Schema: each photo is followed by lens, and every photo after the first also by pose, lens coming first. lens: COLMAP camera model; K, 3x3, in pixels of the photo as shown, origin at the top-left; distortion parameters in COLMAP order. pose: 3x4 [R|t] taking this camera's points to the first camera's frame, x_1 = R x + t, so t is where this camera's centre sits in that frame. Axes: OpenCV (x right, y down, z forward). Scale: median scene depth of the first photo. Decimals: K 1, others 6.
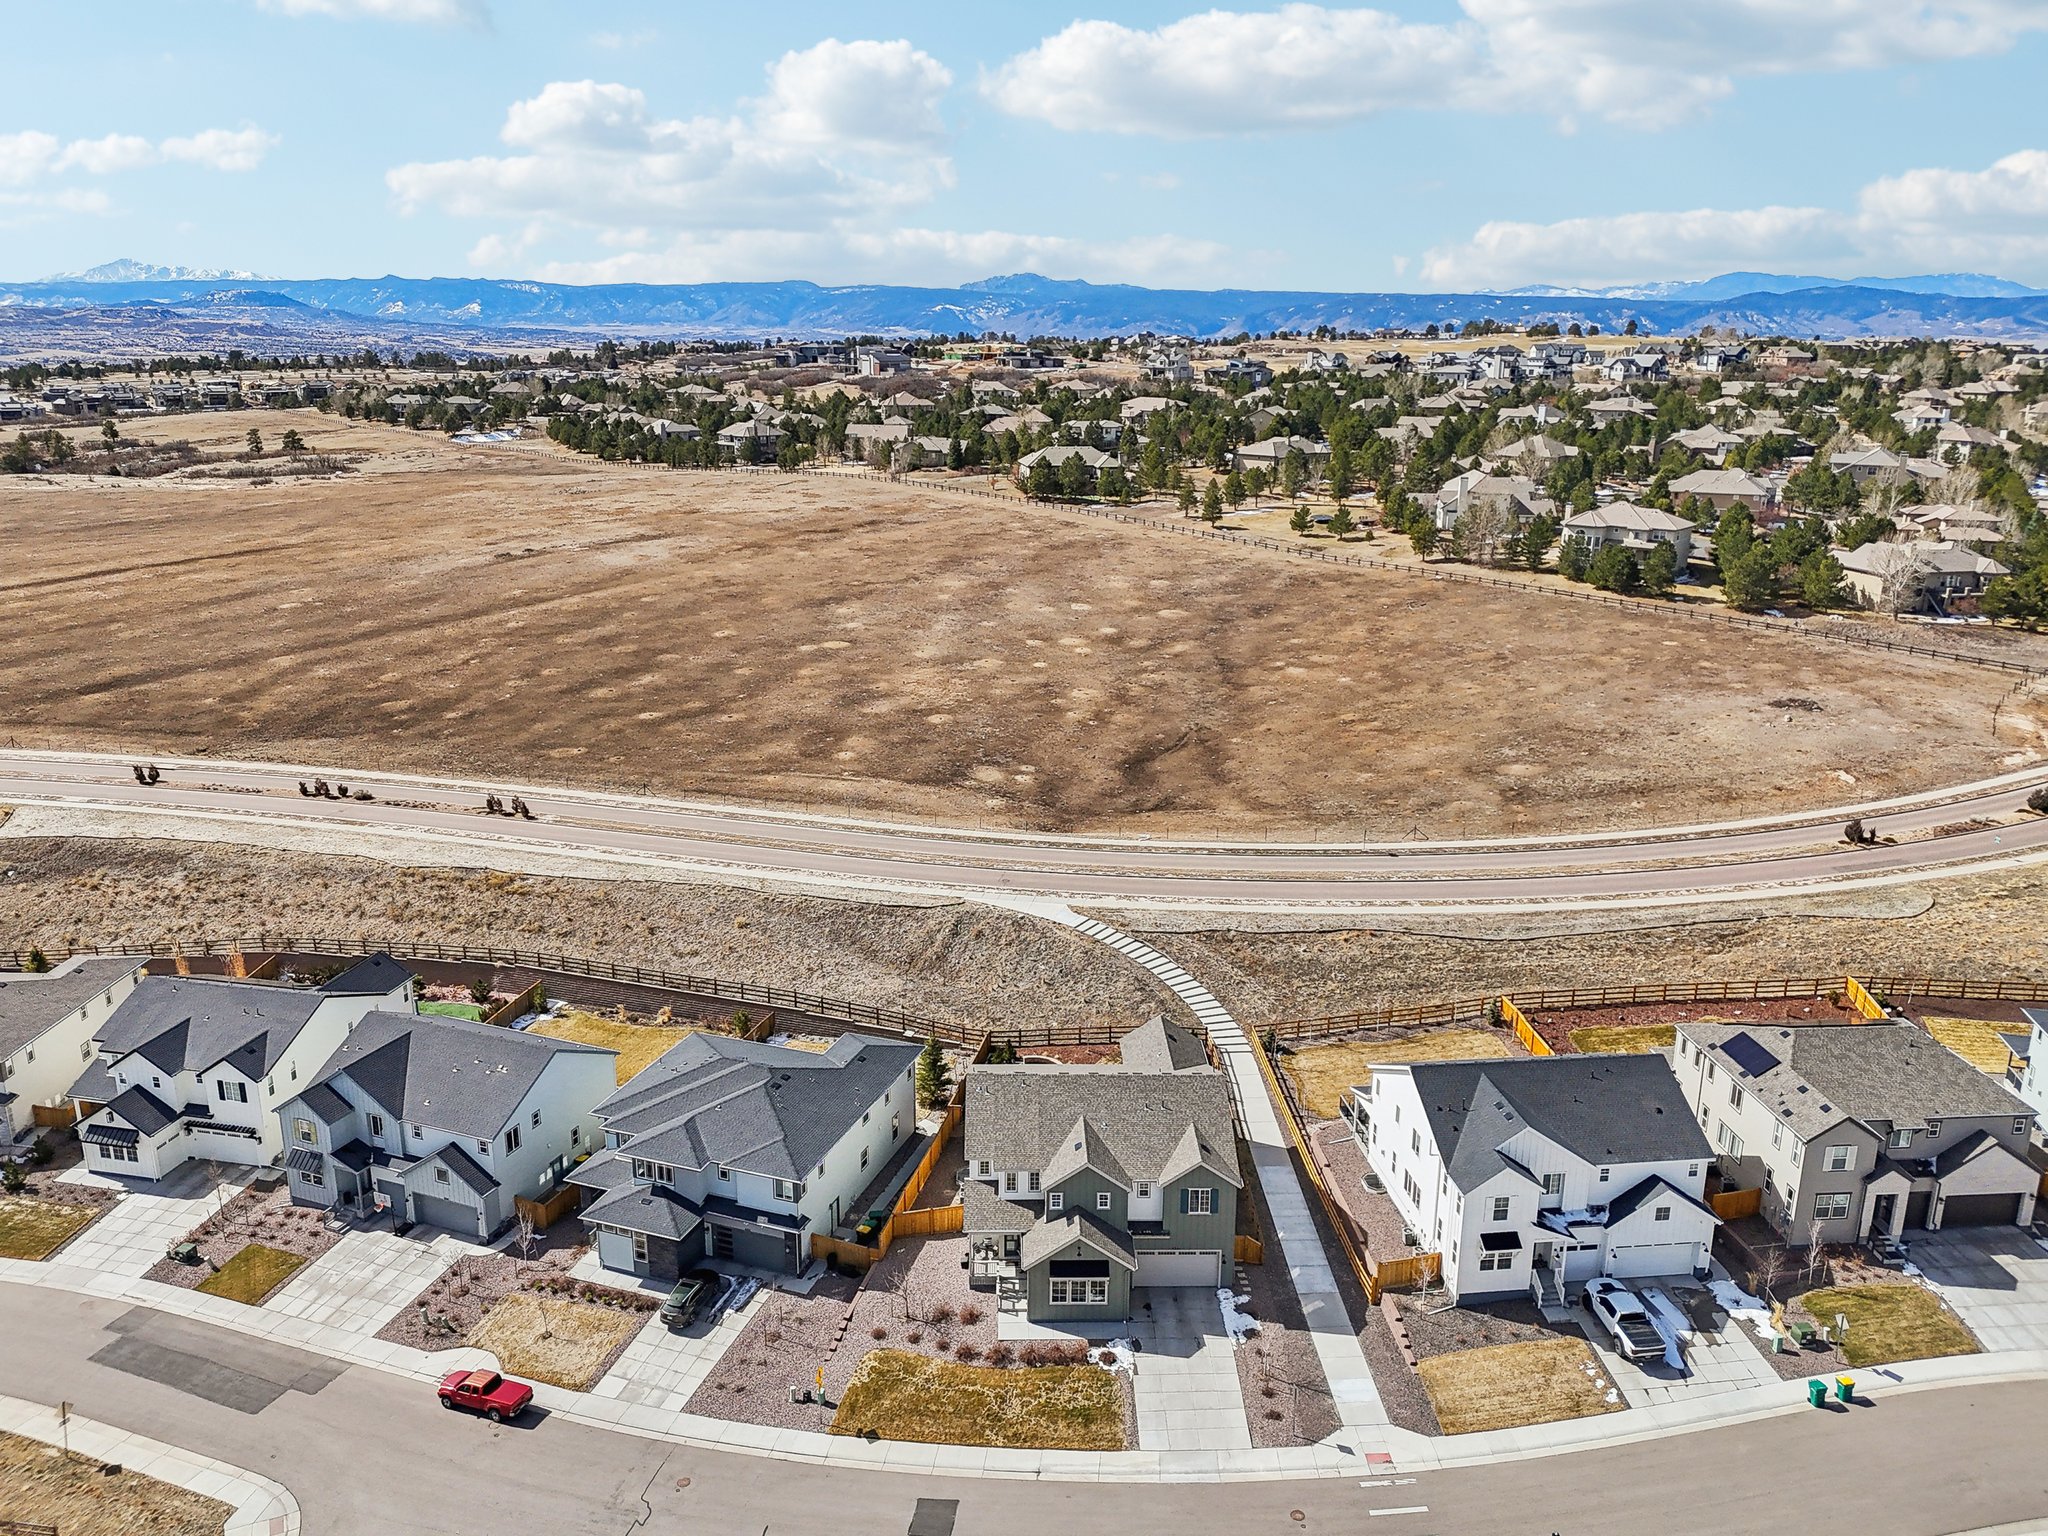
lens RADIAL K [[1512.6, 0, 1026.2], [0, 1512.6, 775.7], [0, 0, 1]] dist [0.087087, -0.091384]
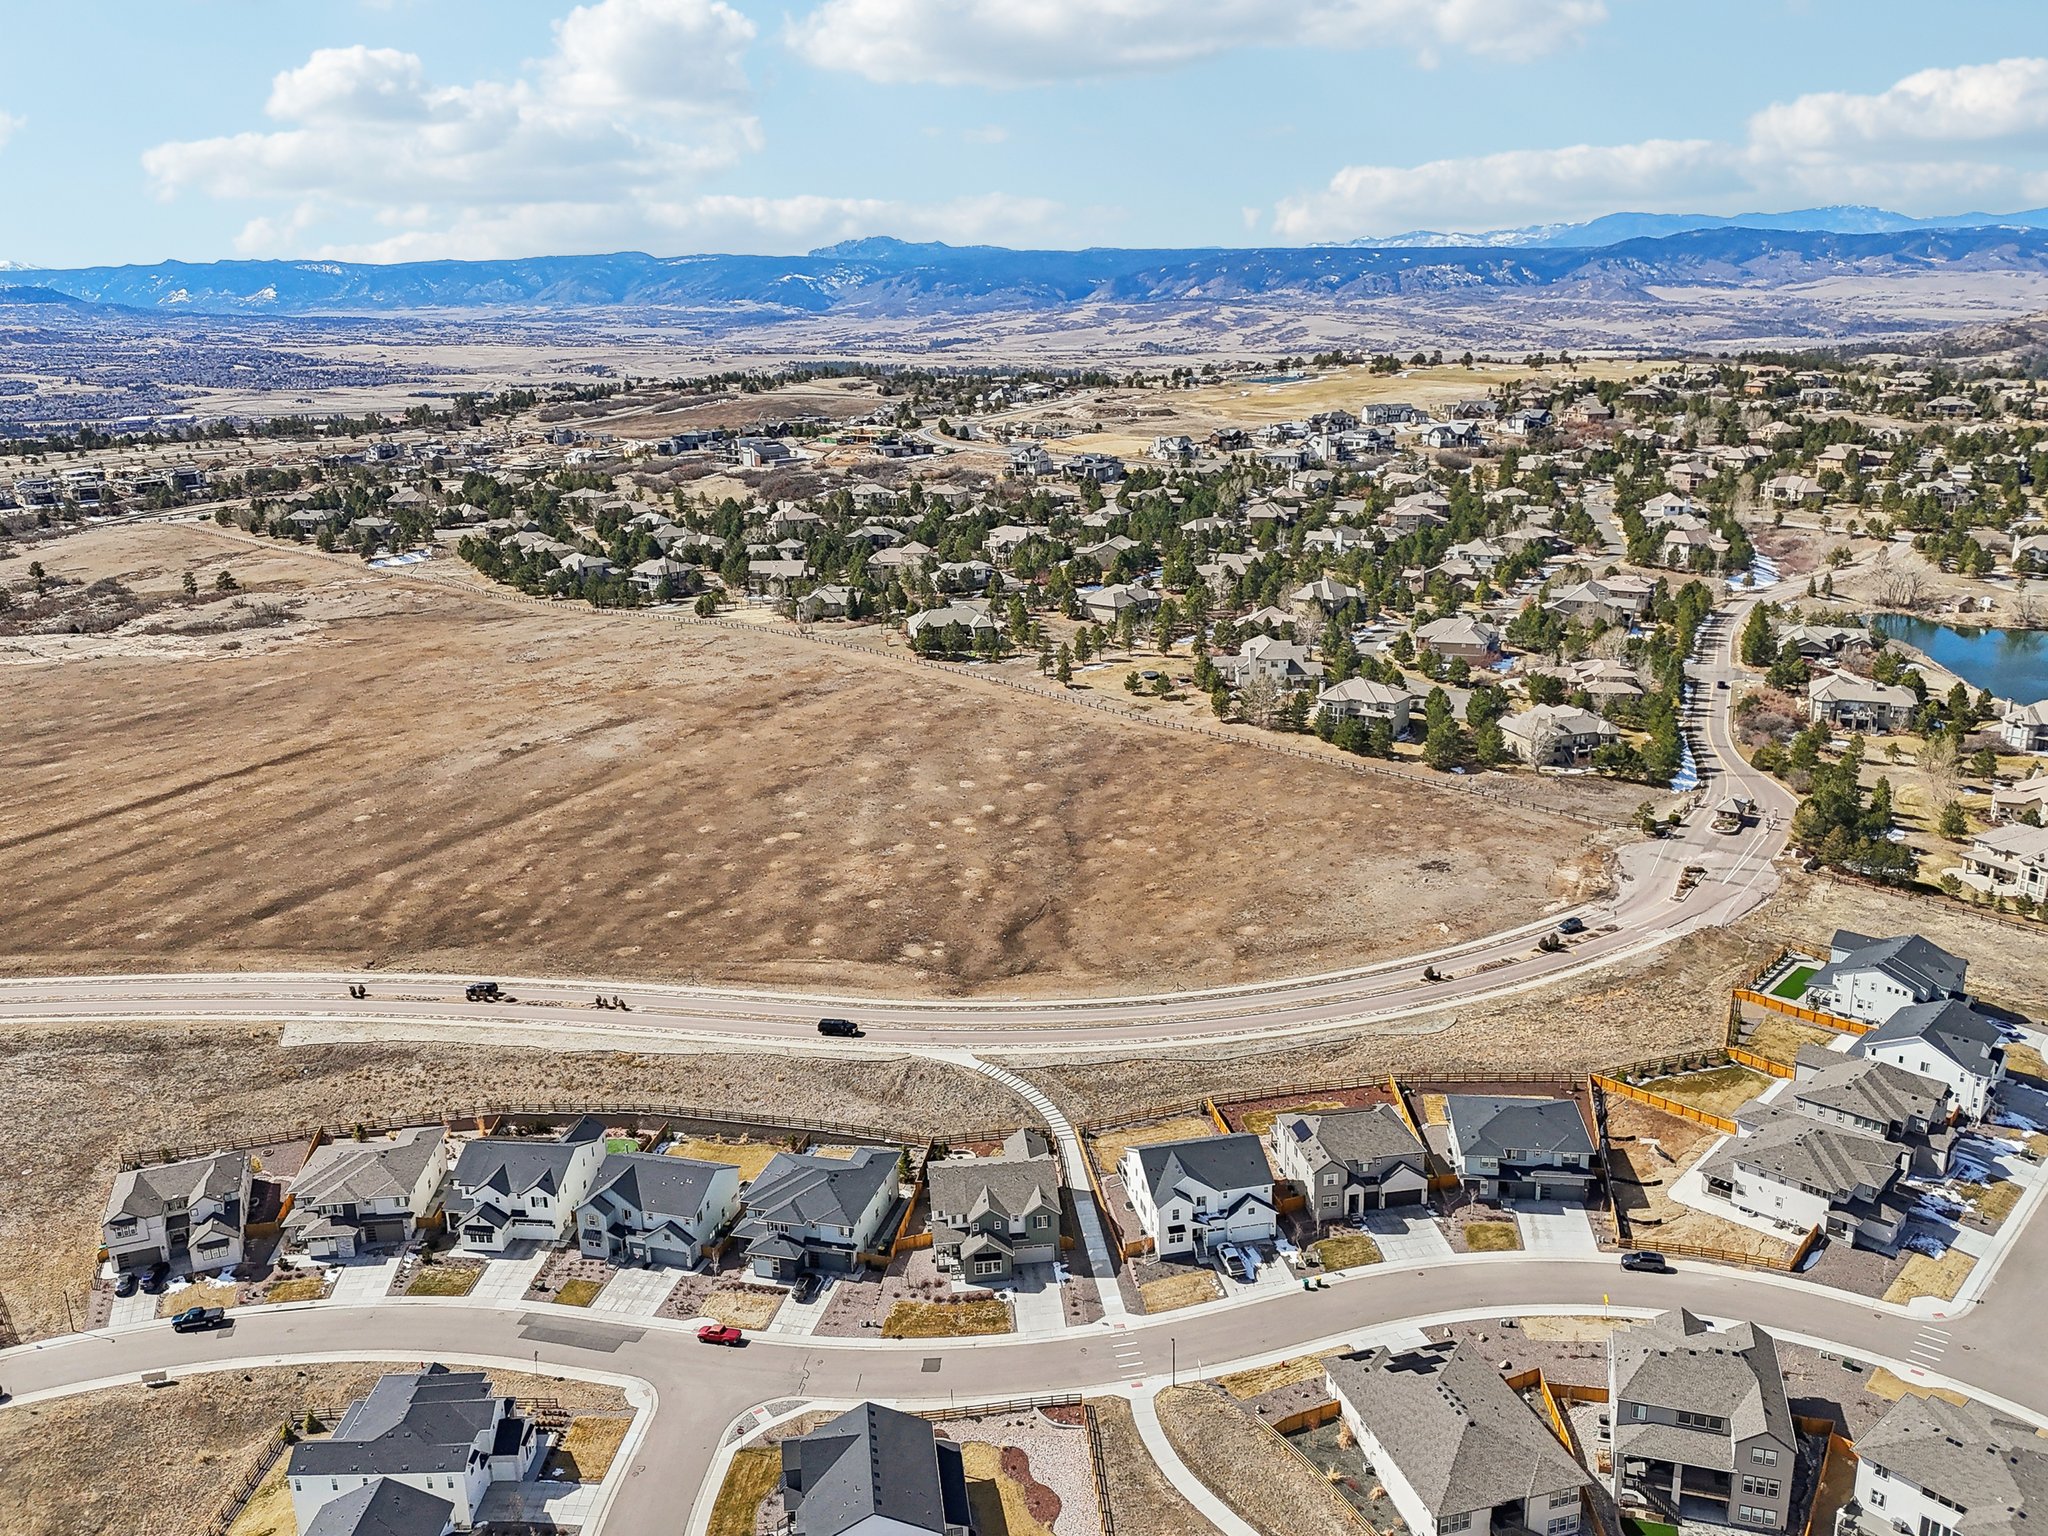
lens RADIAL K [[1630.9, 0, 1024.0], [0, 1630.9, 768.0], [0, 0, 1]] dist [0.108295, -0.143406]
pose [[0.996053, -0.055241, 0.069479, -0.023063], [0.055302, 0.998469, 0.001039, -0.224736], [-0.069430, 0.002808, 0.997583, -0.810532]]
